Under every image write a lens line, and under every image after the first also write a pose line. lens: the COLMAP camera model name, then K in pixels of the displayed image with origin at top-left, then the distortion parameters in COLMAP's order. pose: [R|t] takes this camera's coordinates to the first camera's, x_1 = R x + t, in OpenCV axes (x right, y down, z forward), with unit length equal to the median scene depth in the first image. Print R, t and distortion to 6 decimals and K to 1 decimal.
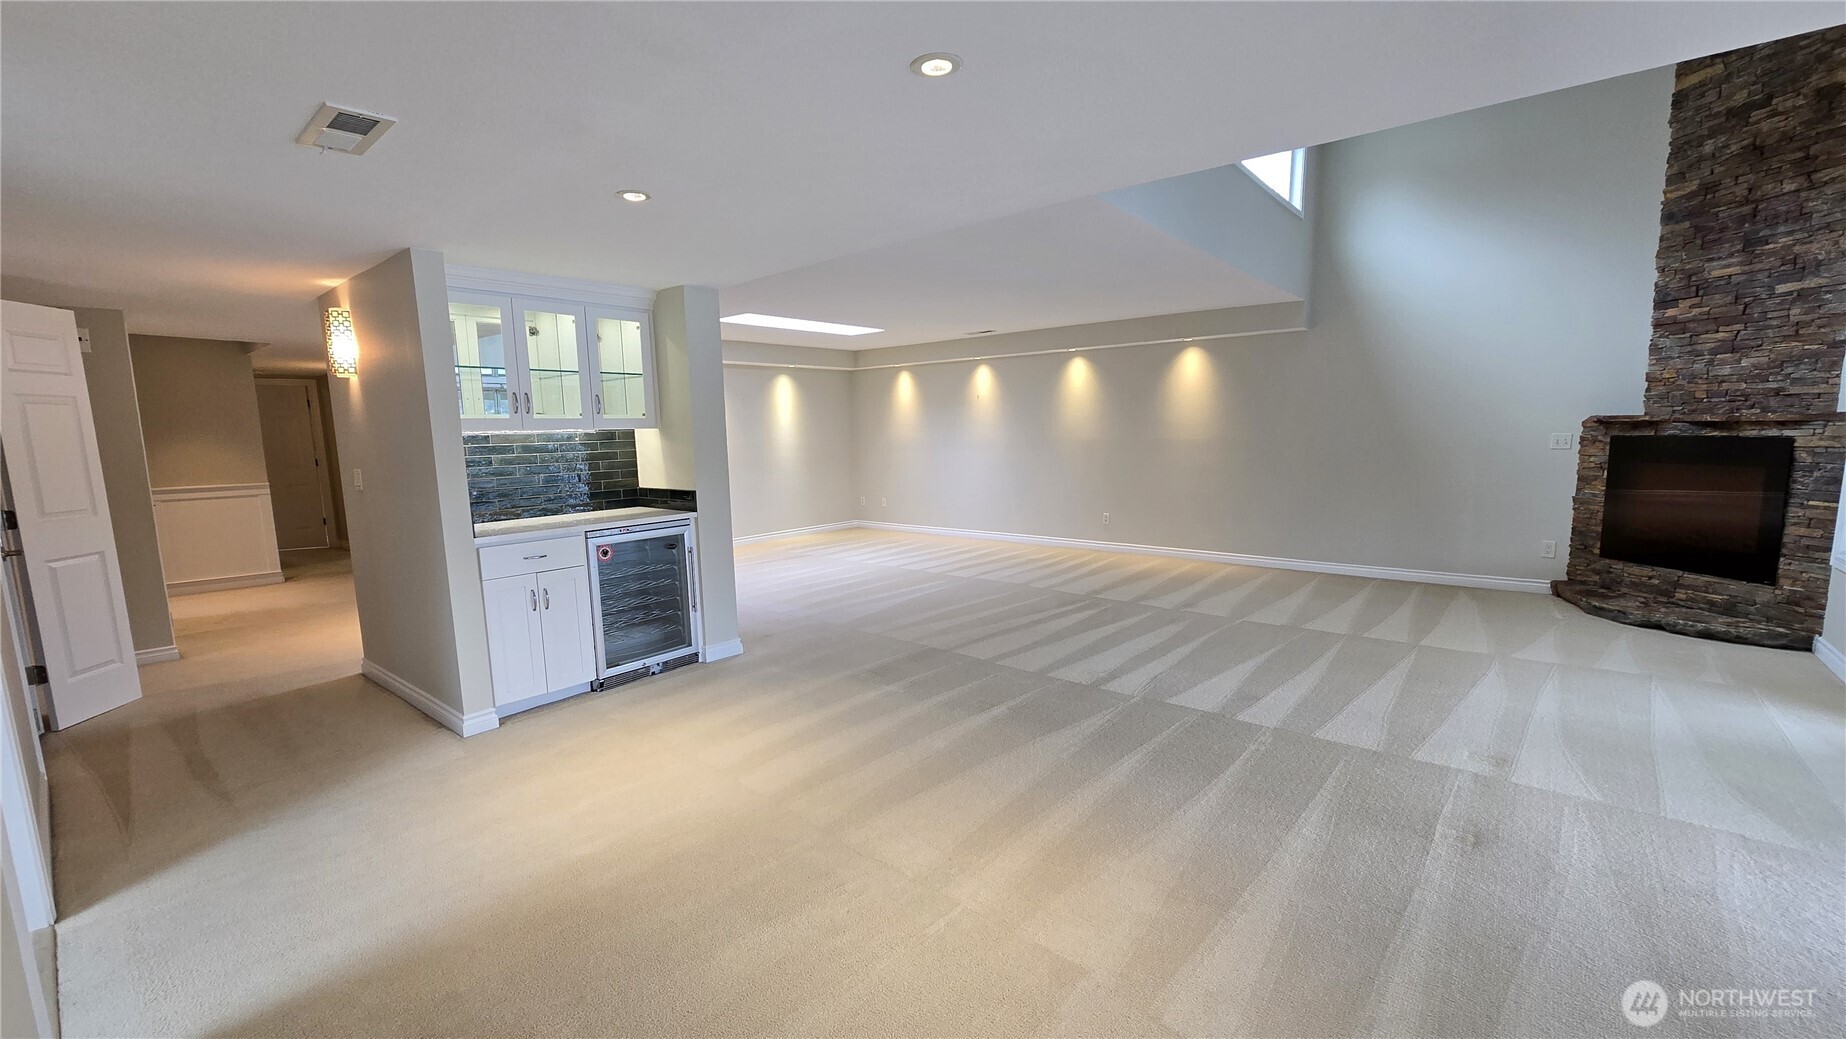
lens RADIAL K [[752.0, 0, 917.5], [0, 752.0, 530.3], [0, 0, 1]] dist [-0.002057, 0.000260]
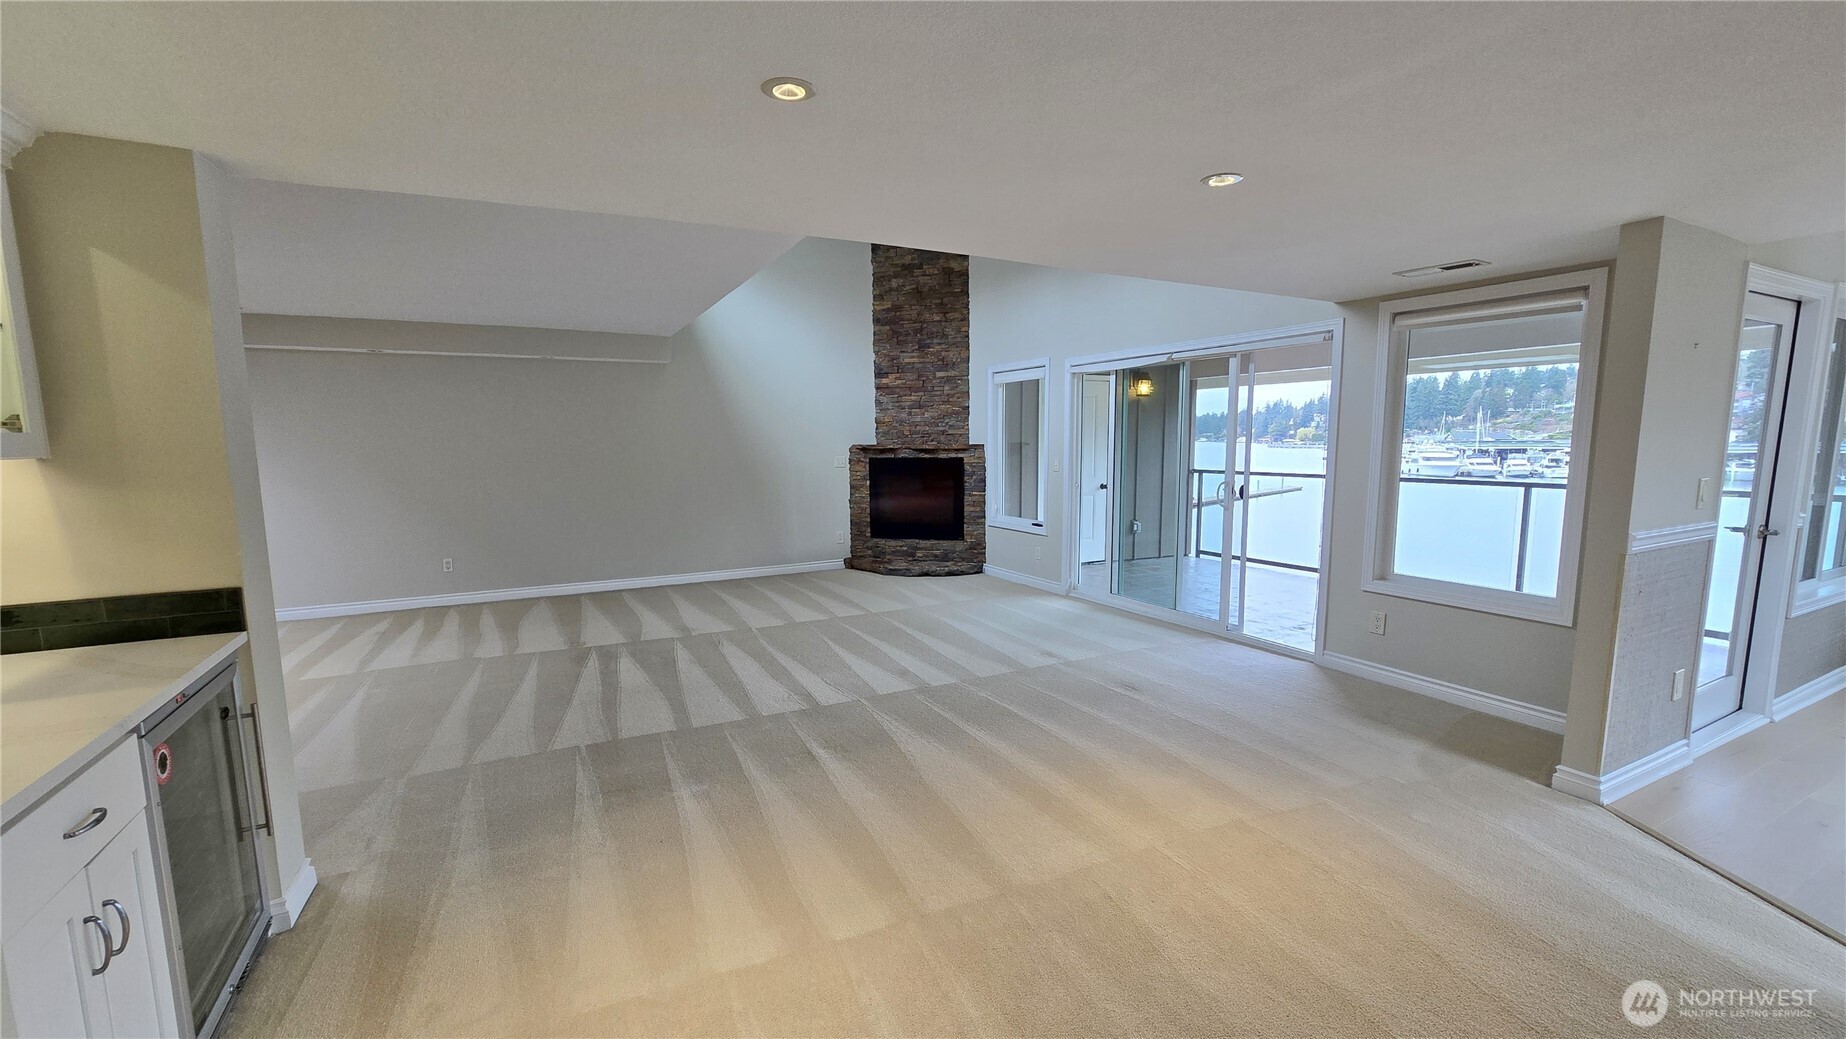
lens RADIAL K [[752.0, 0, 917.5], [0, 752.0, 530.3], [0, 0, 1]] dist [-0.002057, 0.000260]
pose [[0.378037, -0.096663, 0.920730, -0.542456], [0.127475, 0.990496, 0.051648, -0.055308], [-0.916972, 0.097845, 0.386766, 0.394865]]
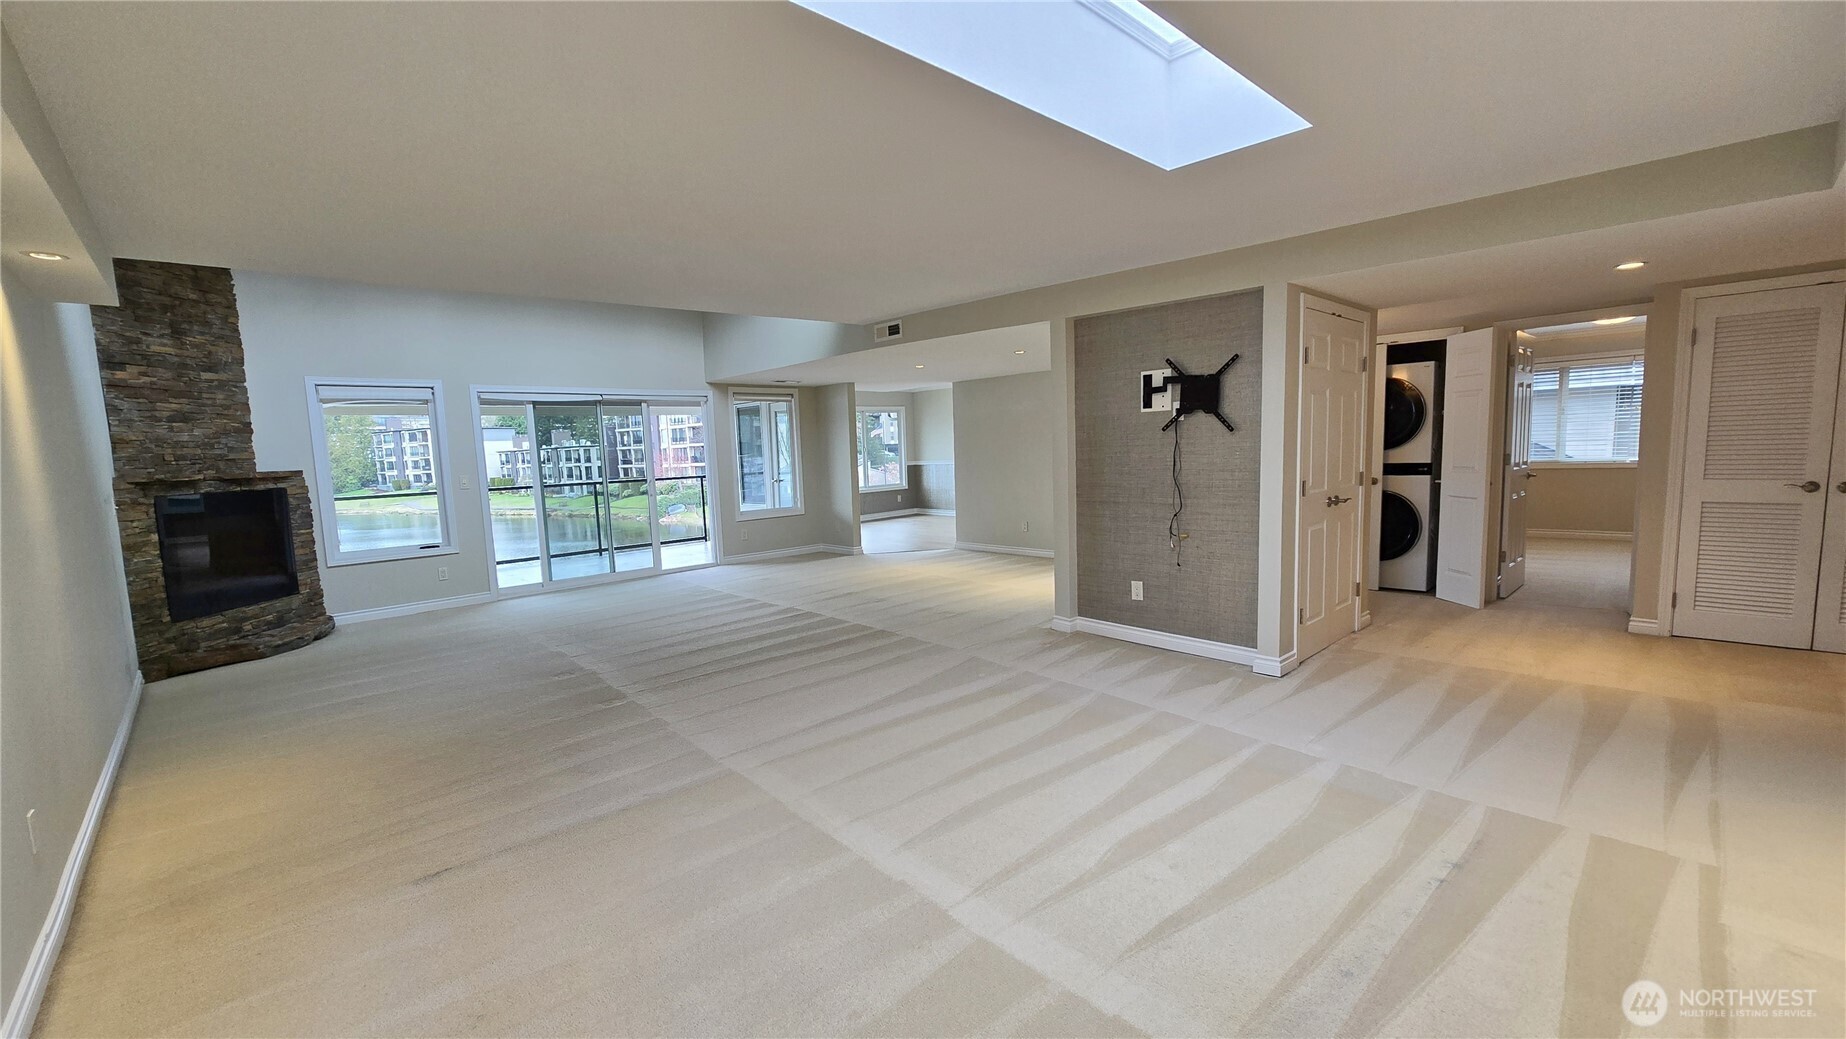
lens RADIAL K [[751.8, 0, 913.2], [0, 751.8, 531.0], [0, 0, 1]] dist [-0.003024, 0.000387]
pose [[-0.990617, 0.043017, 0.129723, -0.181367], [0.073859, 0.967132, 0.243310, -0.289362], [-0.114992, 0.250608, -0.961235, 2.146831]]
